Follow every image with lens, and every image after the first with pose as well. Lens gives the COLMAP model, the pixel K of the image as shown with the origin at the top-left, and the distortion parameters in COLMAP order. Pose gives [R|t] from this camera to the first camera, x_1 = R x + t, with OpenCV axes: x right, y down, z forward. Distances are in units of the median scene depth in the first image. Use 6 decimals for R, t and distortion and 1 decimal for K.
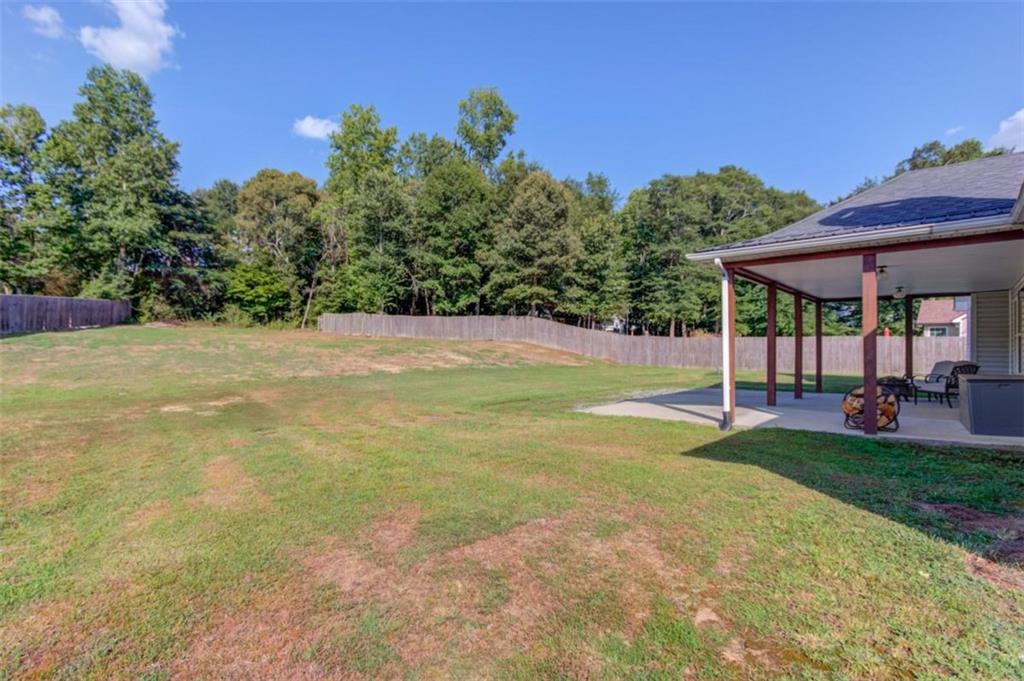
lens RADIAL K [[478.2, 0, 510.8], [0, 478.2, 336.7], [0, 0, 1]] dist [0.012969, 0.000253]
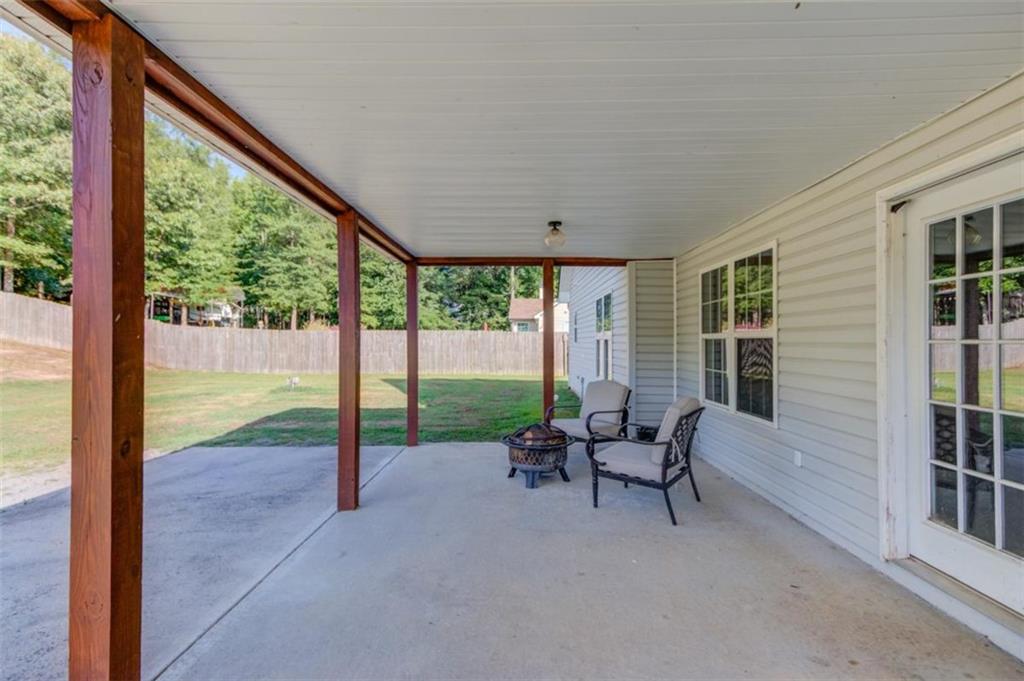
lens RADIAL K [[478.2, 0, 506.5], [0, 478.2, 341.3], [0, 0, 1]] dist [0.012969, 0.000253]
pose [[0.756233, -0.007586, 0.654259, 0.061901], [-0.010541, 0.999662, 0.023776, -0.001124], [-0.654218, -0.024877, 0.755897, 0.089380]]
